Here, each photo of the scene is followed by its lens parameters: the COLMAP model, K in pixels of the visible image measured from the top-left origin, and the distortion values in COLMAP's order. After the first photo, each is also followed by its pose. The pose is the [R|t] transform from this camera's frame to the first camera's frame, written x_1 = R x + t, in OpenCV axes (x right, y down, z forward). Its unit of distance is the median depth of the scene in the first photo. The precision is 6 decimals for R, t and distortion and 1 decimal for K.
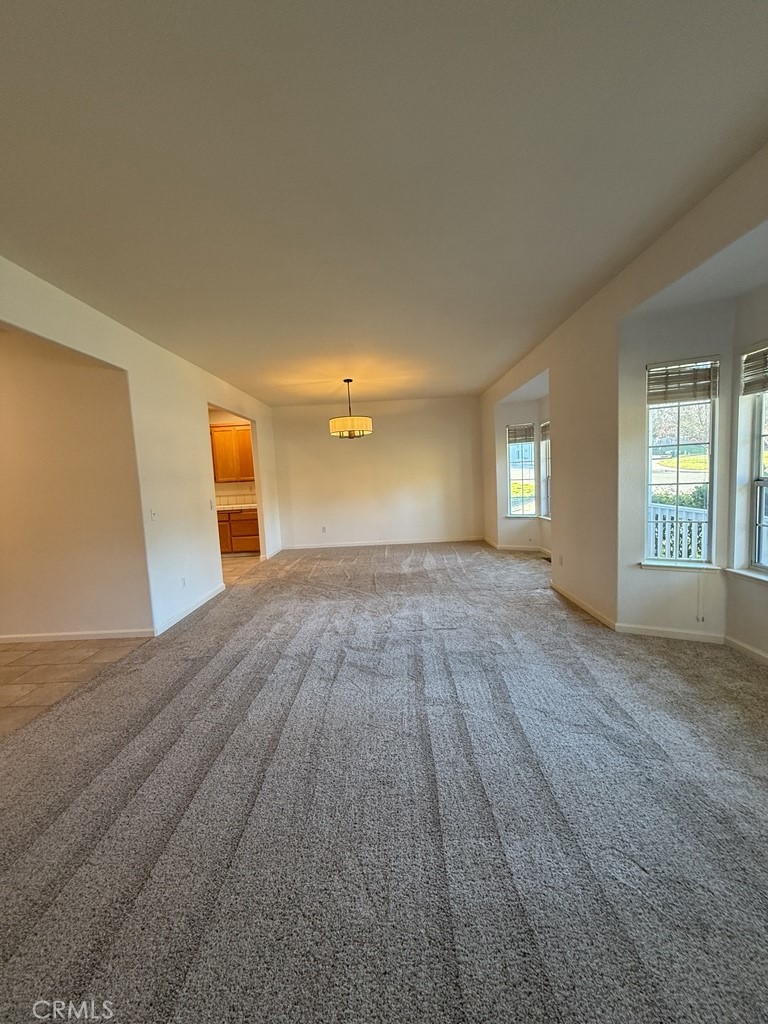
lens RADIAL K [[406.4, 0, 383.9], [0, 406.4, 515.4], [0, 0, 1]] dist [0.001123, -0.000024]
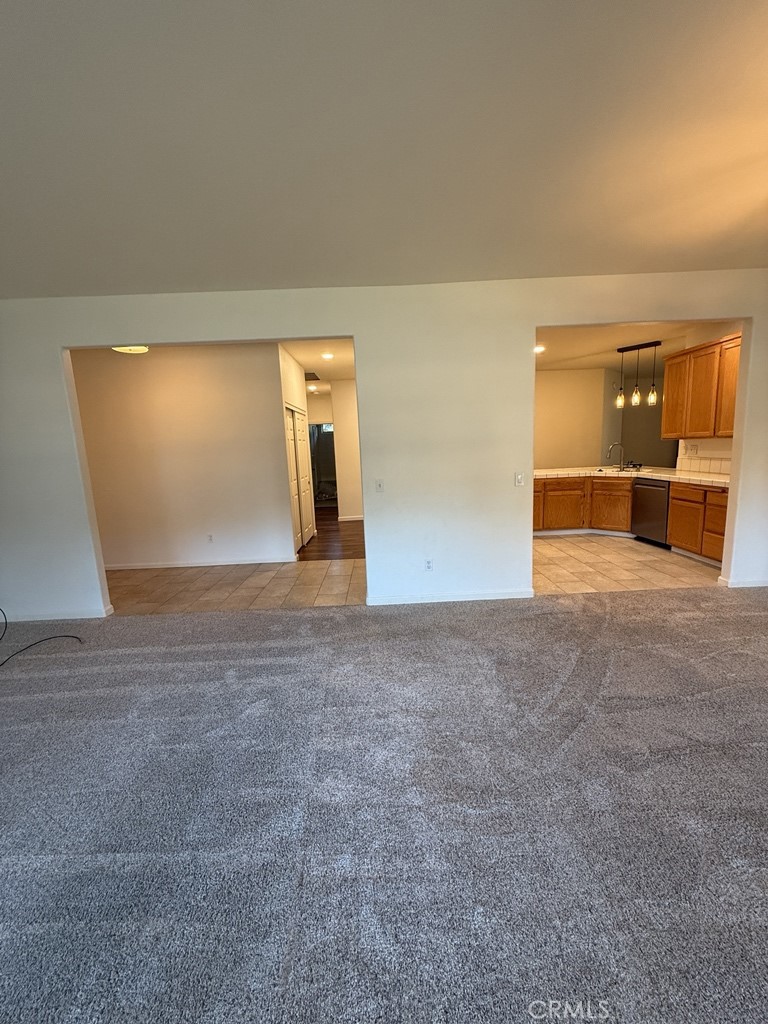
lens RADIAL K [[406.4, 0, 381.5], [0, 406.4, 510.7], [0, 0, 1]] dist [0.001123, -0.000024]
pose [[0.034284, 0.200618, -0.979069, 0.399768], [-0.057141, 0.978436, 0.198488, -0.140487], [0.997777, 0.049141, 0.045008, 1.035850]]
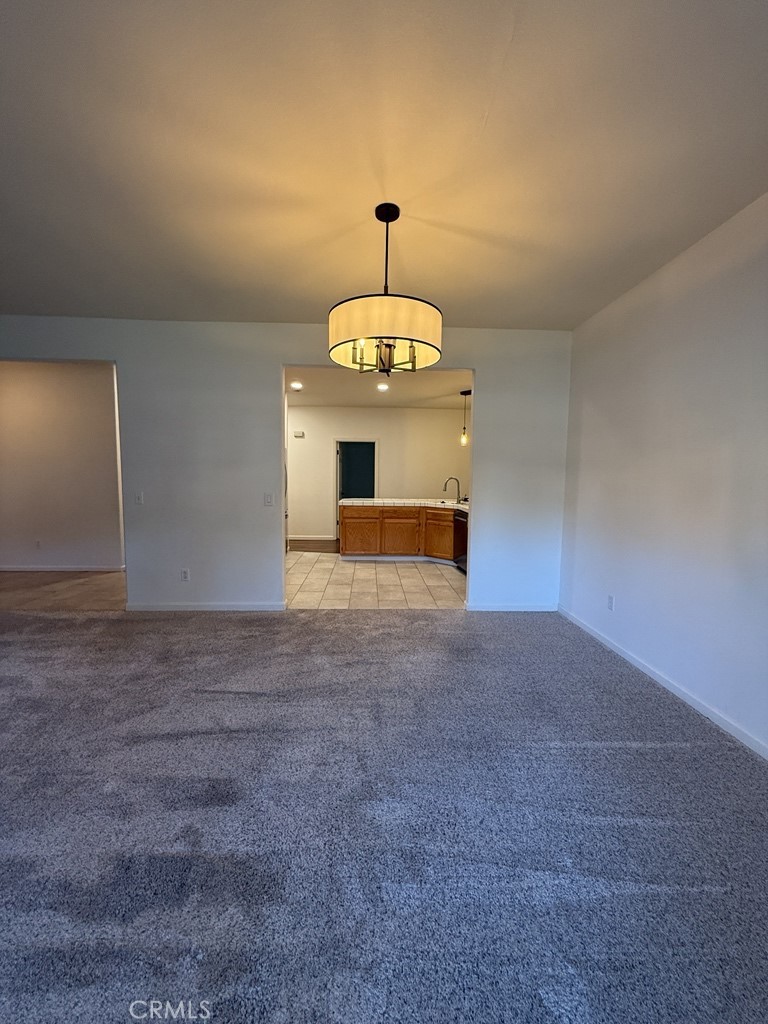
lens RADIAL K [[406.4, 0, 381.2], [0, 406.4, 507.4], [0, 0, 1]] dist [0.001123, -0.000024]
pose [[0.053666, 0.122779, -0.990982, 0.518296], [-0.115641, 0.986499, 0.115961, -0.176551], [0.991840, 0.108375, 0.067140, 1.656935]]
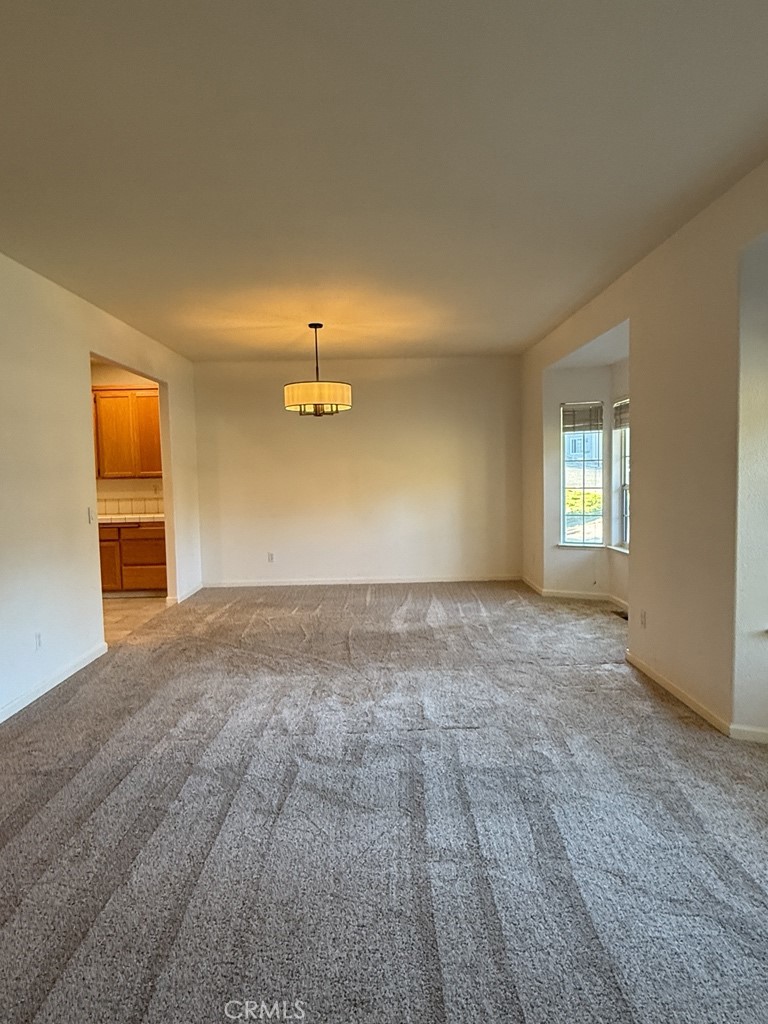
lens RADIAL K [[632.8, 0, 383.8], [0, 632.8, 514.4], [0, 0, 1]] dist [0.006915, 0.000501]
pose [[0.999216, 0.027625, 0.028366, -0.002331], [-0.026755, 0.999173, -0.030617, -0.013895], [-0.029188, 0.029834, 0.999129, 0.023339]]
